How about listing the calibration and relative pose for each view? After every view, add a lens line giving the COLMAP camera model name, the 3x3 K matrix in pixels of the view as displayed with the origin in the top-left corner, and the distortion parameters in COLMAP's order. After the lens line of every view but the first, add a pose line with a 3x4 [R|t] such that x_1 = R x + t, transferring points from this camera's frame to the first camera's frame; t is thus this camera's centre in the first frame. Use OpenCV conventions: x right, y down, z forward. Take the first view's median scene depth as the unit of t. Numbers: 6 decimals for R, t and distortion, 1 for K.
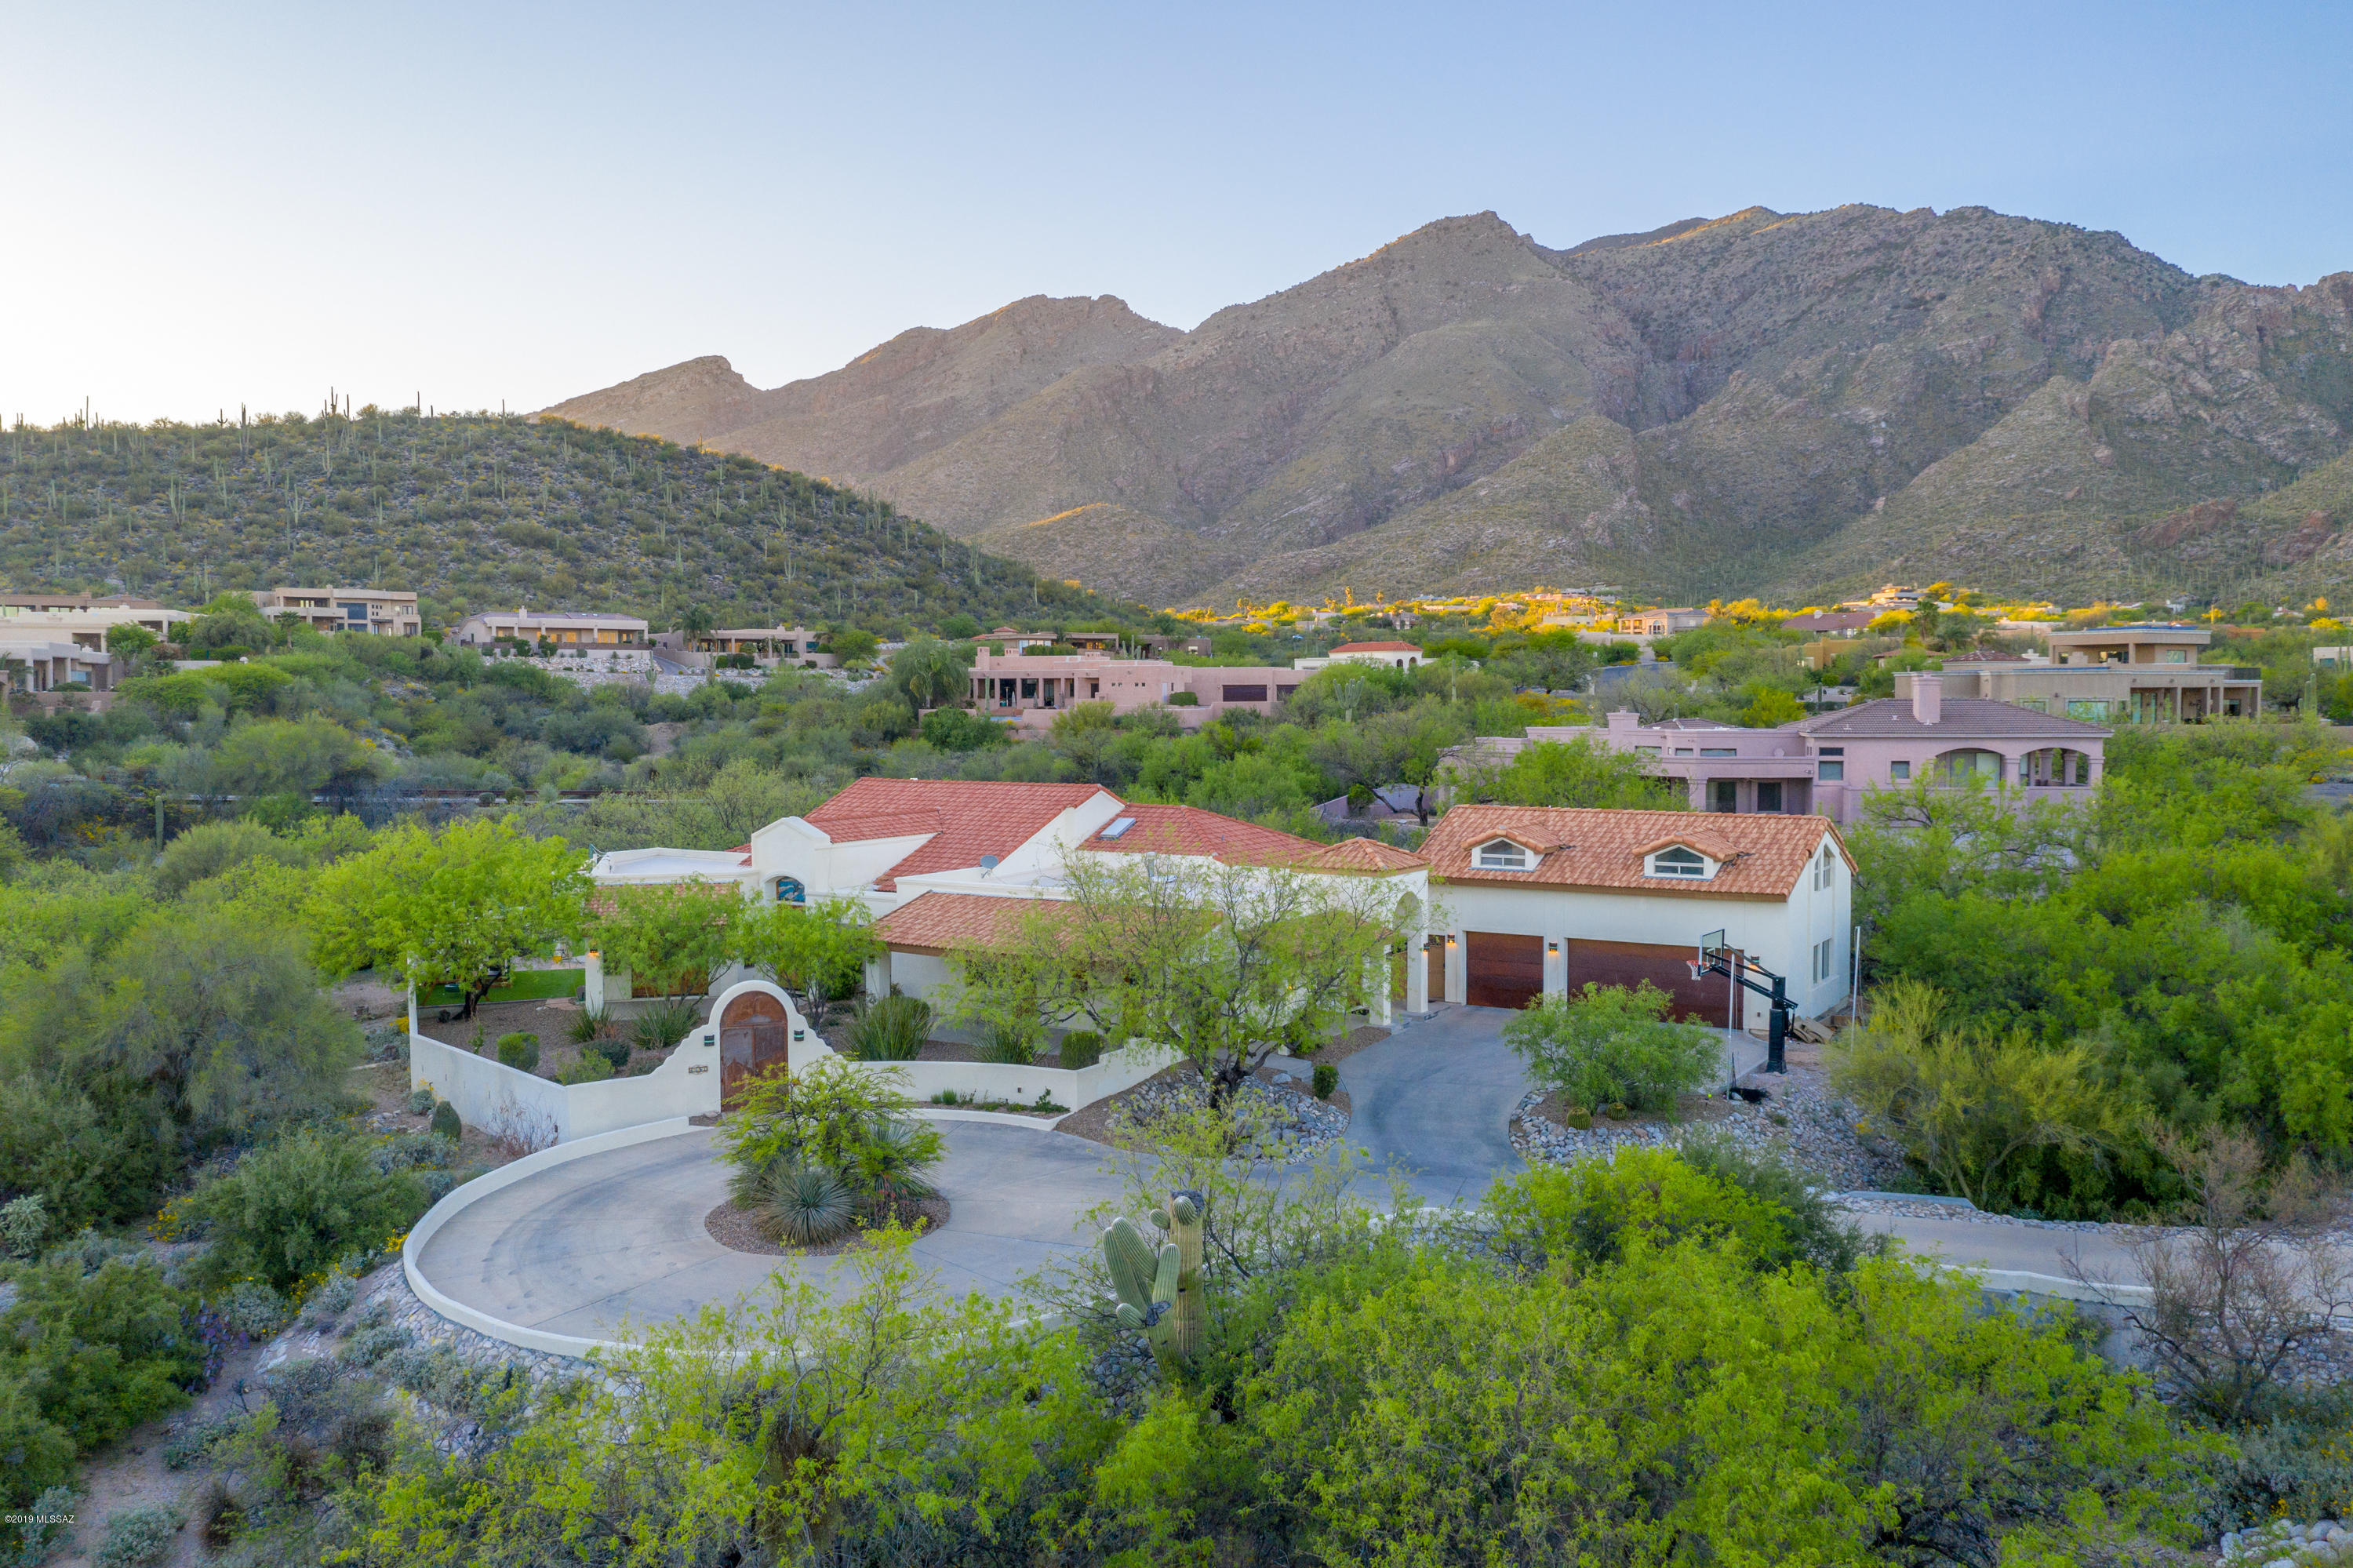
lens RADIAL K [[1866.6, 0, 1176.5], [0, 1866.6, 784.0], [0, 0, 1]] dist [-0.009107, 0.004276]
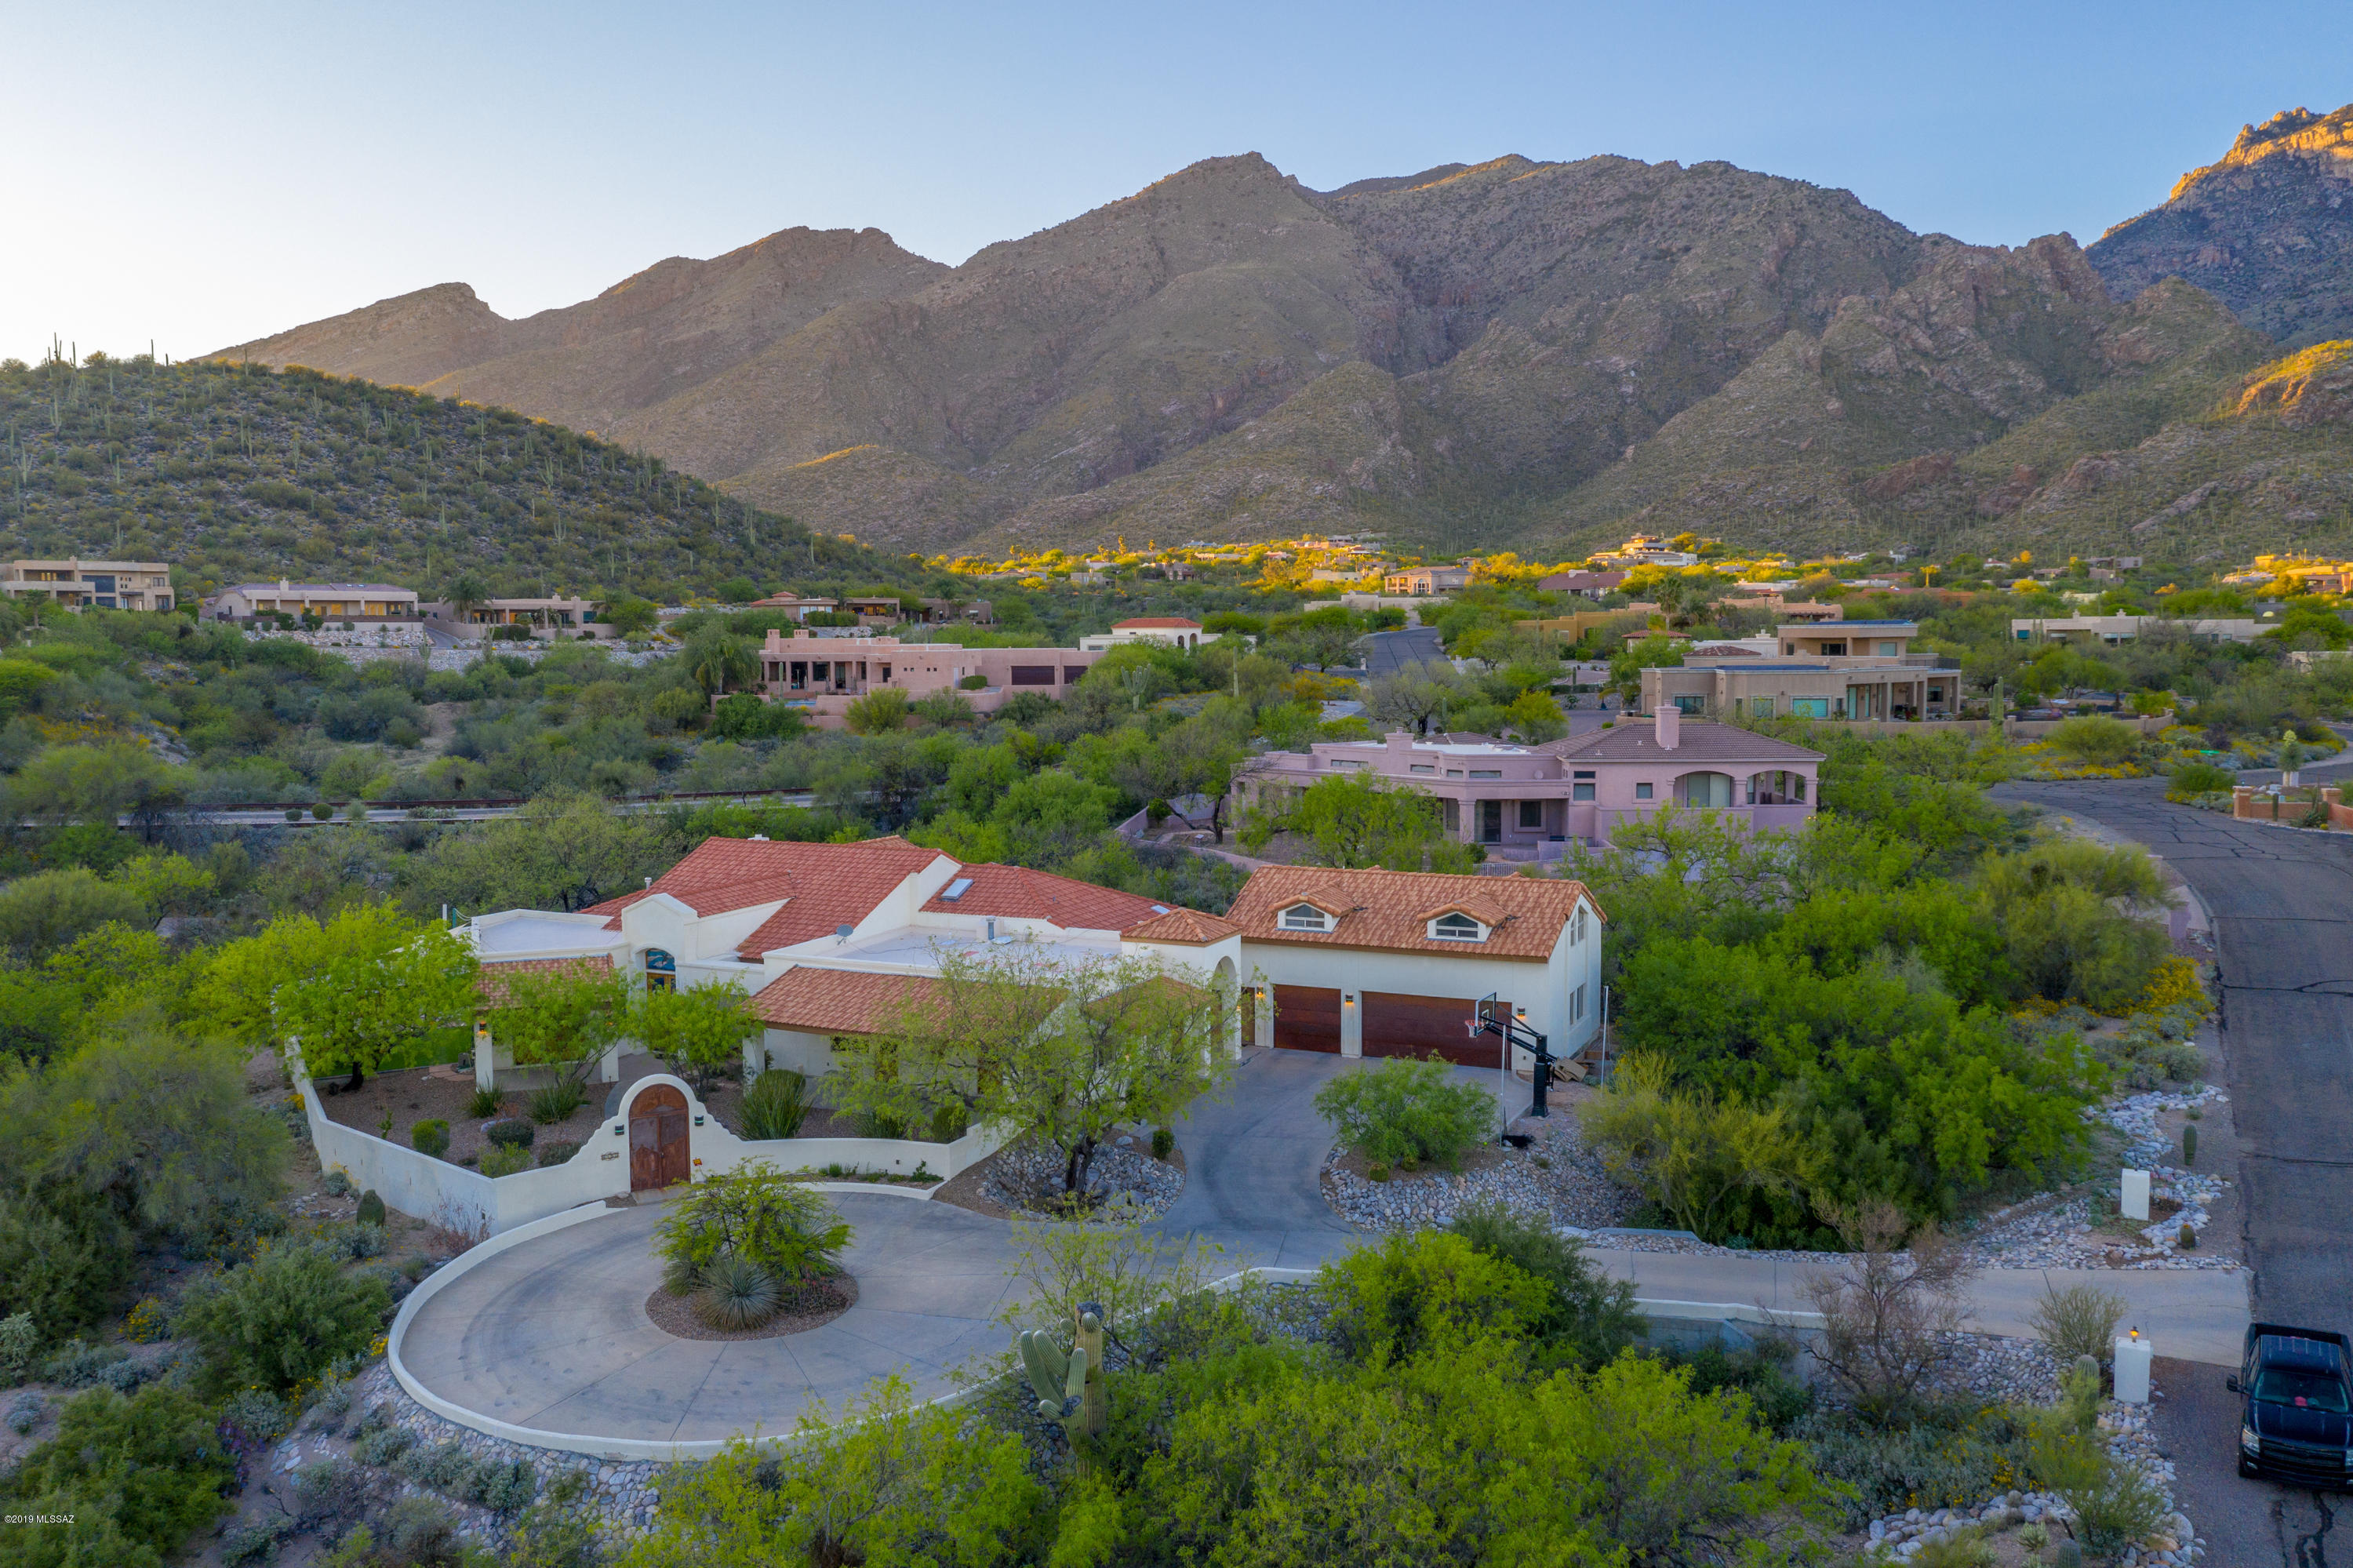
lens RADIAL K [[1866.0, 0, 1176.5], [0, 1866.0, 784.0], [0, 0, 1]] dist [-0.010770, 0.006393]
pose [[0.992469, -0.013013, 0.121801, -0.007104], [0.008894, 0.999372, 0.034301, -0.014638], [-0.122171, -0.032959, 0.991962, -0.020299]]
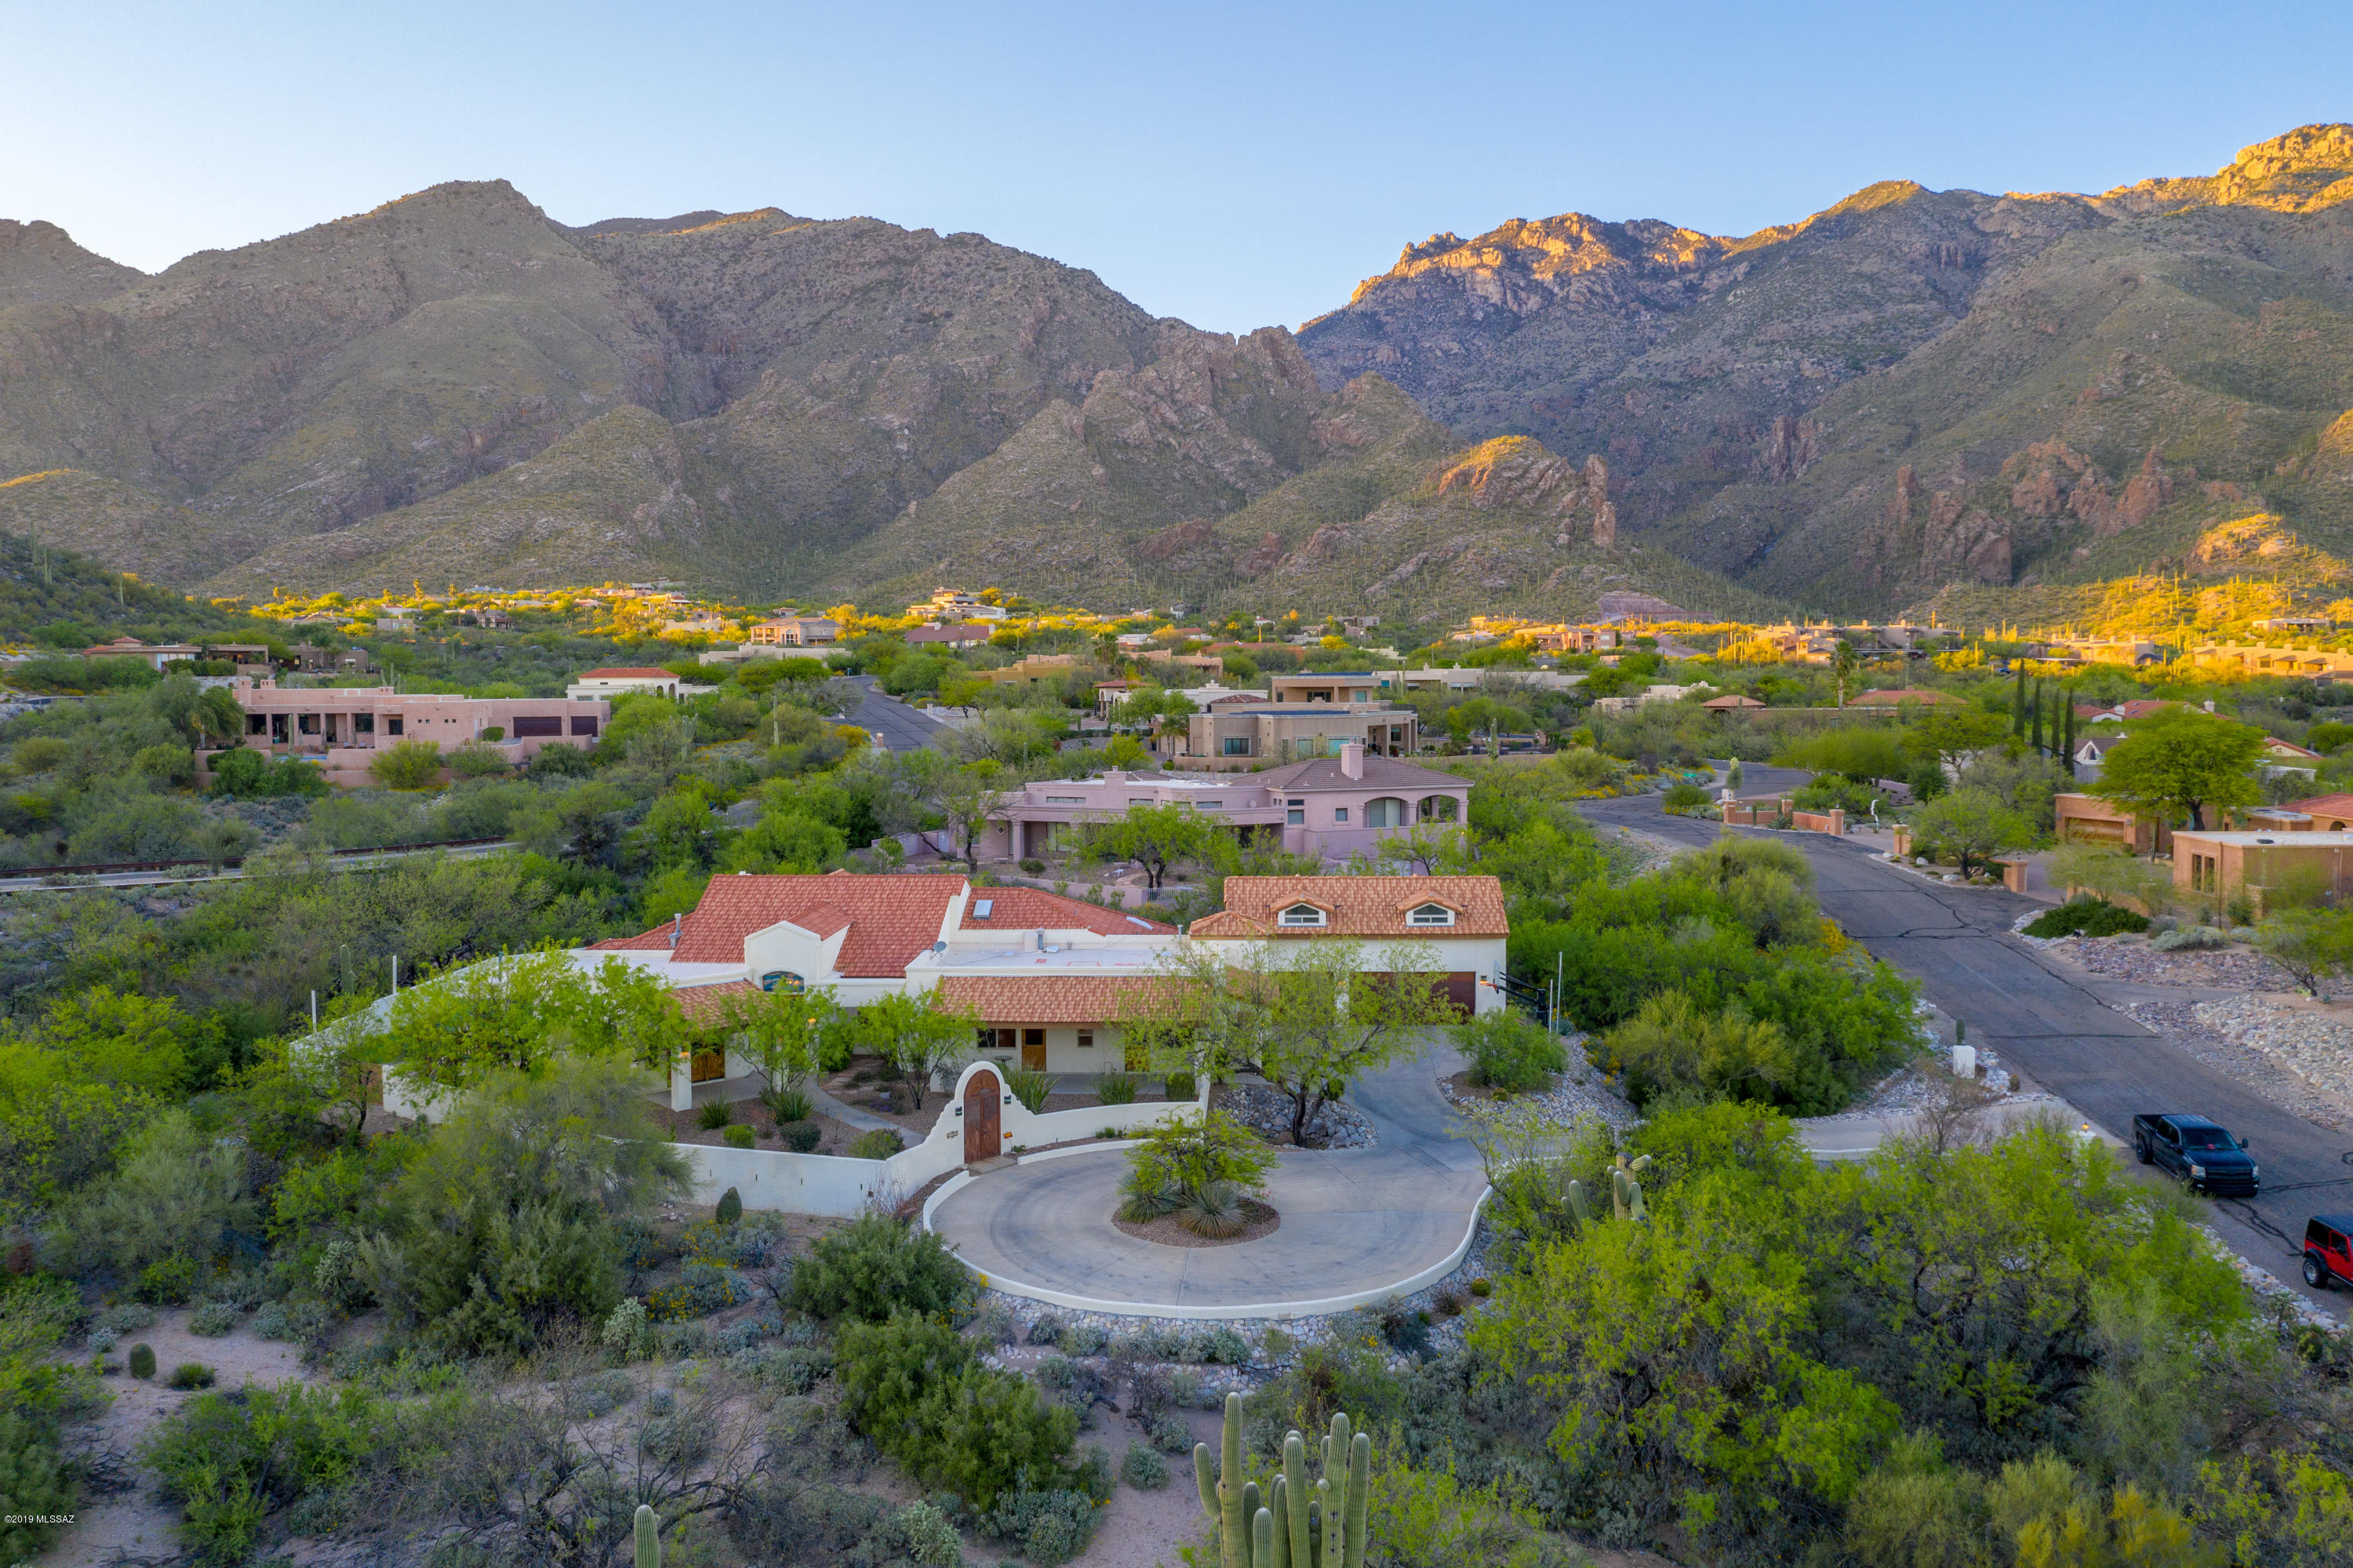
lens RADIAL K [[1866.0, 0, 1176.5], [0, 1866.0, 784.0], [0, 0, 1]] dist [-0.010770, 0.006393]
pose [[0.869299, -0.029593, 0.493400, -0.103735], [0.025784, 0.999562, 0.014522, -0.014512], [-0.493614, 0.000098, 0.869681, -0.028318]]
